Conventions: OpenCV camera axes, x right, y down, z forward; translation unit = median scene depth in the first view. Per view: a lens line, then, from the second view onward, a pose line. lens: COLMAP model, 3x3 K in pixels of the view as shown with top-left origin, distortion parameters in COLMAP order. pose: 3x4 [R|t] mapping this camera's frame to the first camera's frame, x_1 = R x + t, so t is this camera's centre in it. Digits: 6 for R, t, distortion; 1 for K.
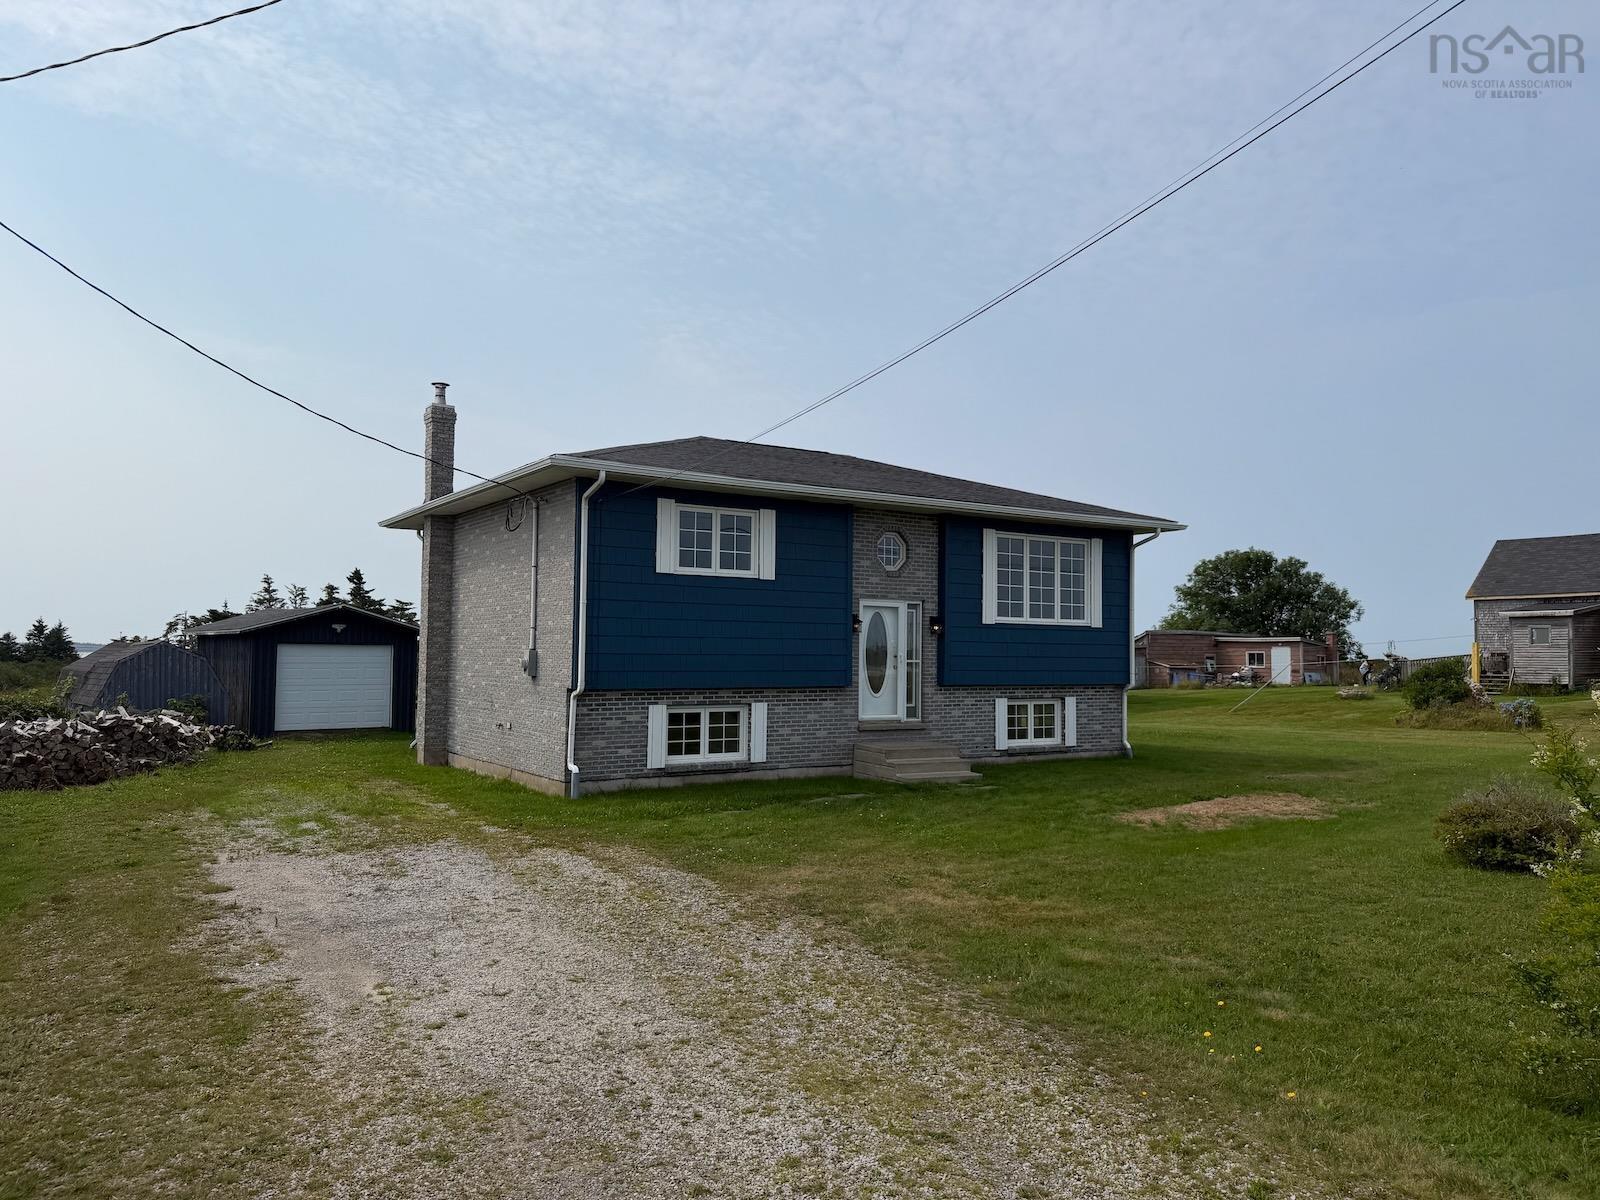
lens RADIAL K [[1158.6, 0, 800.0], [0, 1158.6, 600.0], [0, 0, 1]] dist [0.016003, -0.008503]
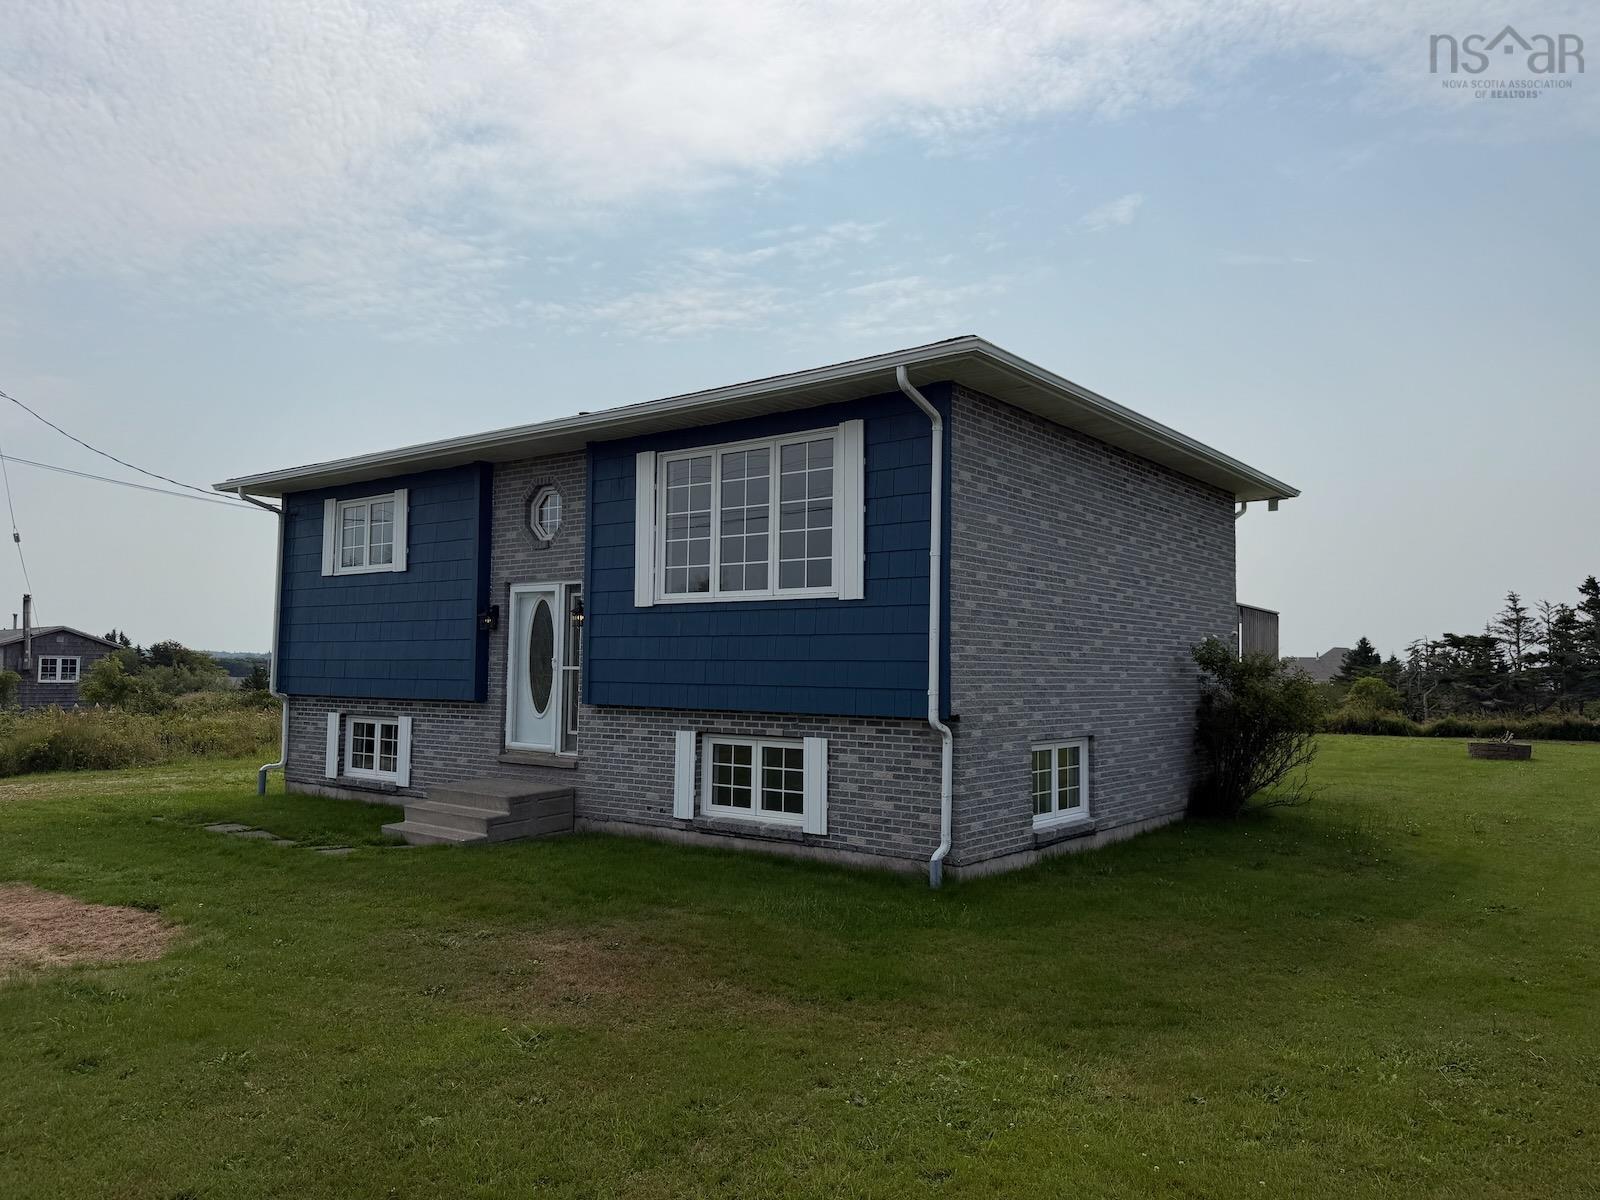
lens RADIAL K [[1158.6, 0, 800.0], [0, 1158.6, 600.0], [0, 0, 1]] dist [0.016003, -0.008503]
pose [[0.324977, -0.064526, -0.943518, 0.761051], [0.036993, 0.997773, -0.055495, 0.053673], [0.944998, -0.016869, 0.326640, 0.873231]]
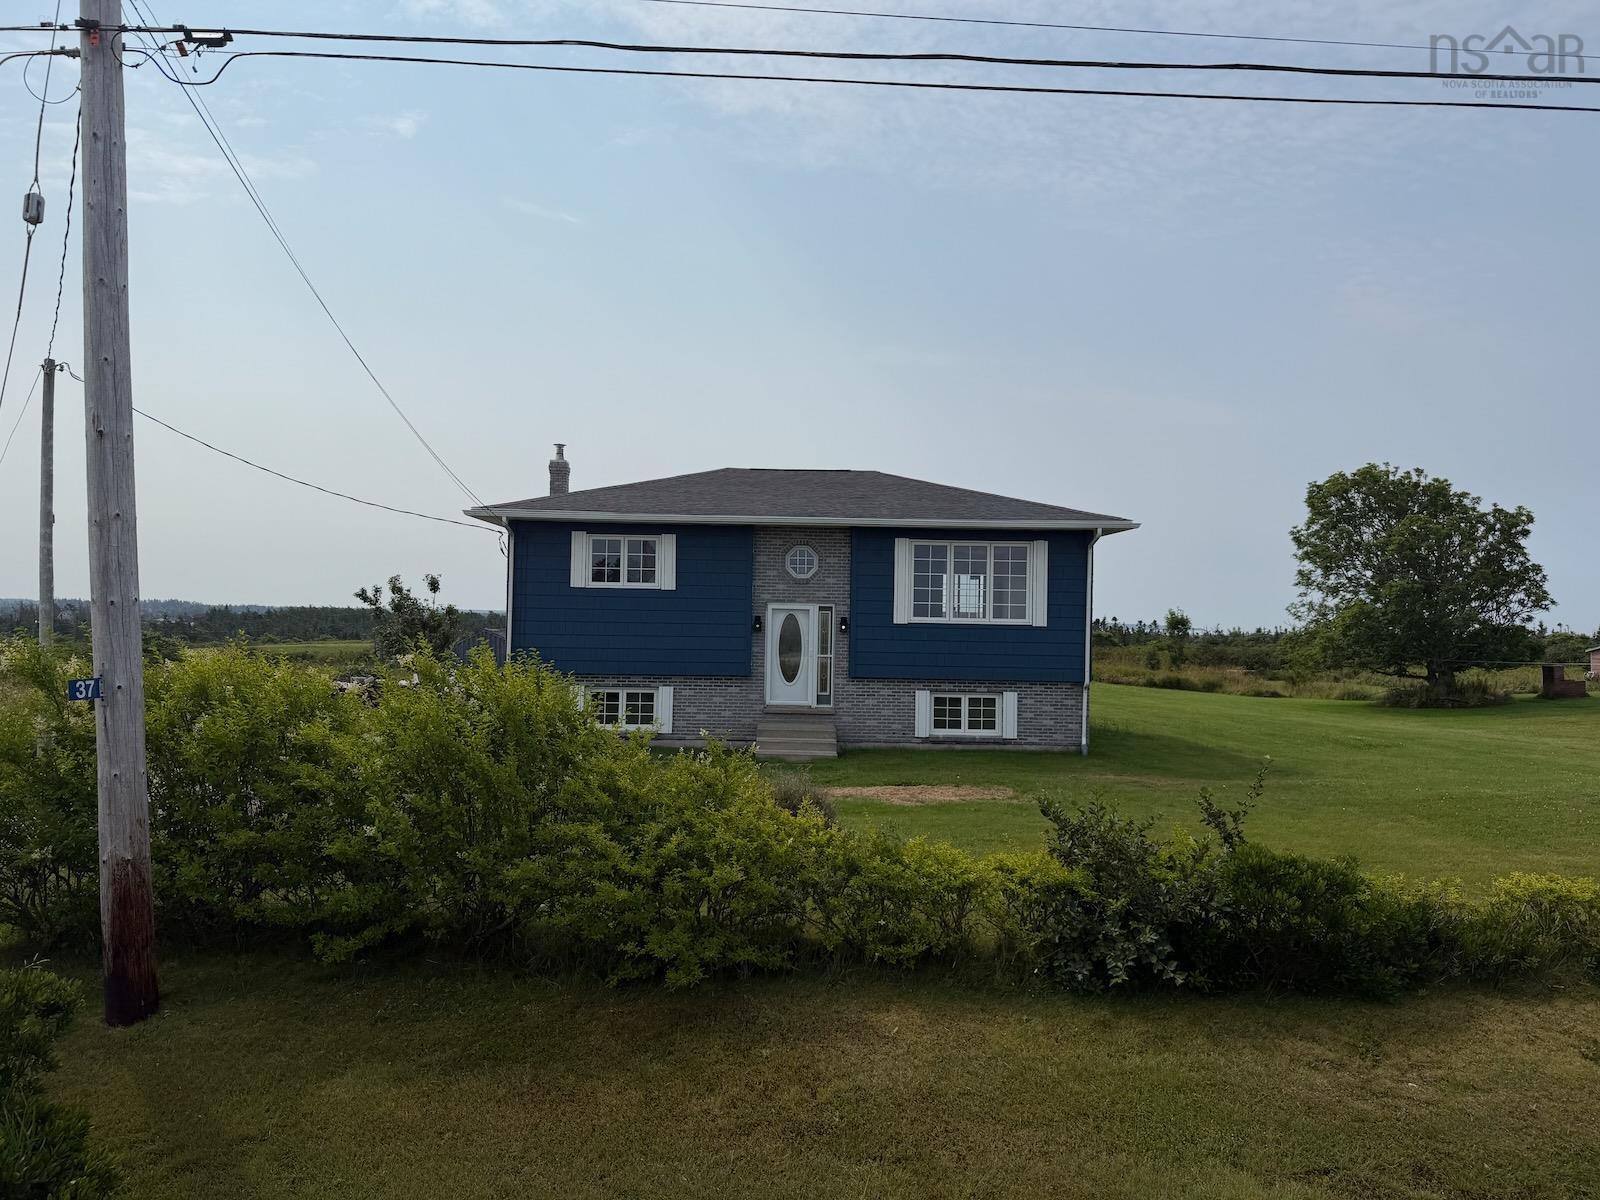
lens RADIAL K [[1158.6, 0, 800.0], [0, 1158.6, 600.0], [0, 0, 1]] dist [0.016003, -0.008503]
pose [[0.840402, -0.006341, -0.541927, 0.681402], [0.016050, 0.999784, 0.013192, -0.018142], [0.541726, -0.019785, 0.840322, 0.011856]]
